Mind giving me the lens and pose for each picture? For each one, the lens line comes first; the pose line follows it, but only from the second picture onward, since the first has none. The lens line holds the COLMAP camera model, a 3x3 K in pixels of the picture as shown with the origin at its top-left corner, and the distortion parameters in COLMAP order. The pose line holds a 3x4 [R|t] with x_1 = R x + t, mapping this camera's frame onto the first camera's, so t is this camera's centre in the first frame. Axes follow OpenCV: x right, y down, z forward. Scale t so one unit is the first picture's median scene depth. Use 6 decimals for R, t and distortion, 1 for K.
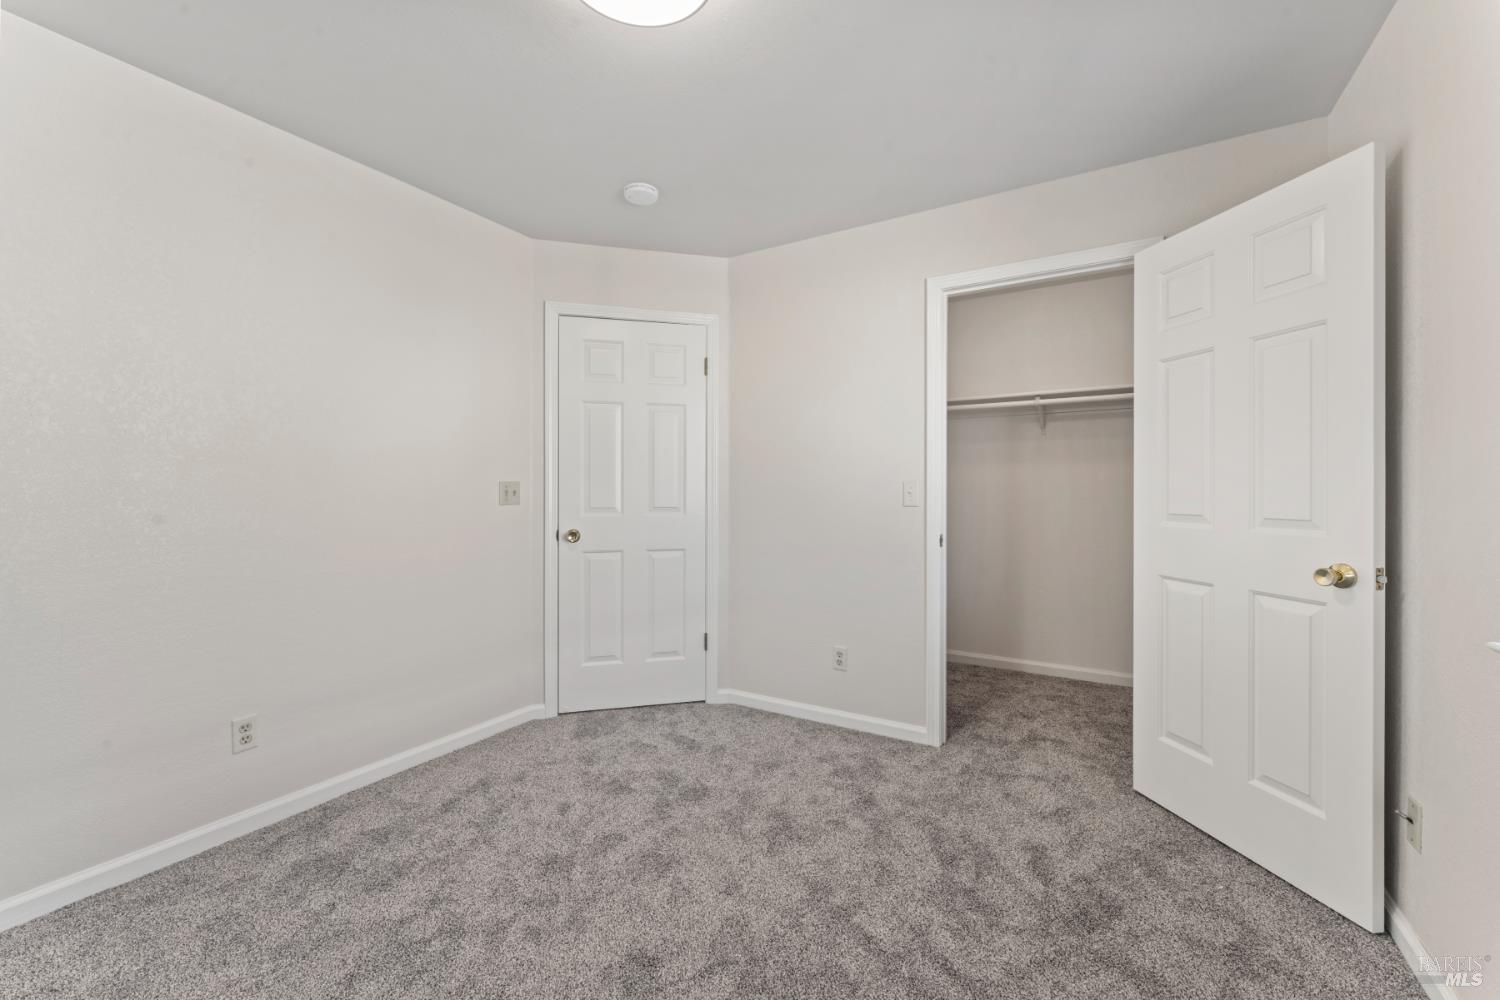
lens RADIAL K [[599.7, 0, 755.8], [0, 599.7, 497.8], [0, 0, 1]] dist [-0.001505, -0.000234]
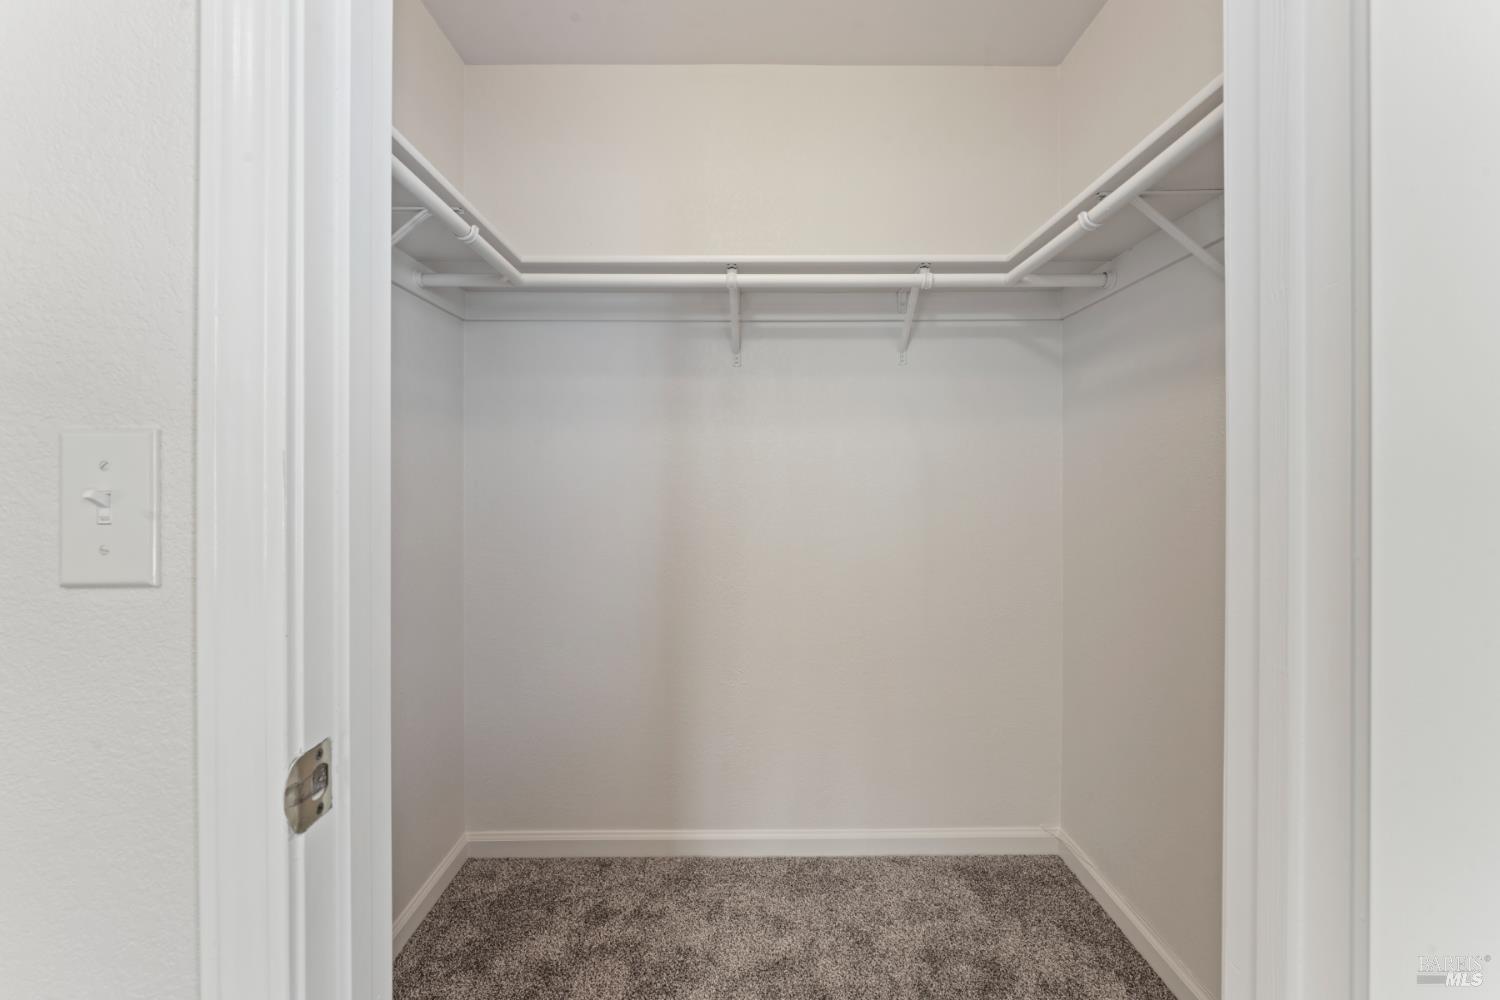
lens RADIAL K [[599.7, 0, 752.0], [0, 599.7, 492.9], [0, 0, 1]] dist [-0.001505, -0.000234]
pose [[0.853264, -0.008163, 0.521415, 0.254904], [0.009495, 0.999955, 0.000116, -0.006469], [-0.521393, 0.004852, 0.853303, 0.618109]]
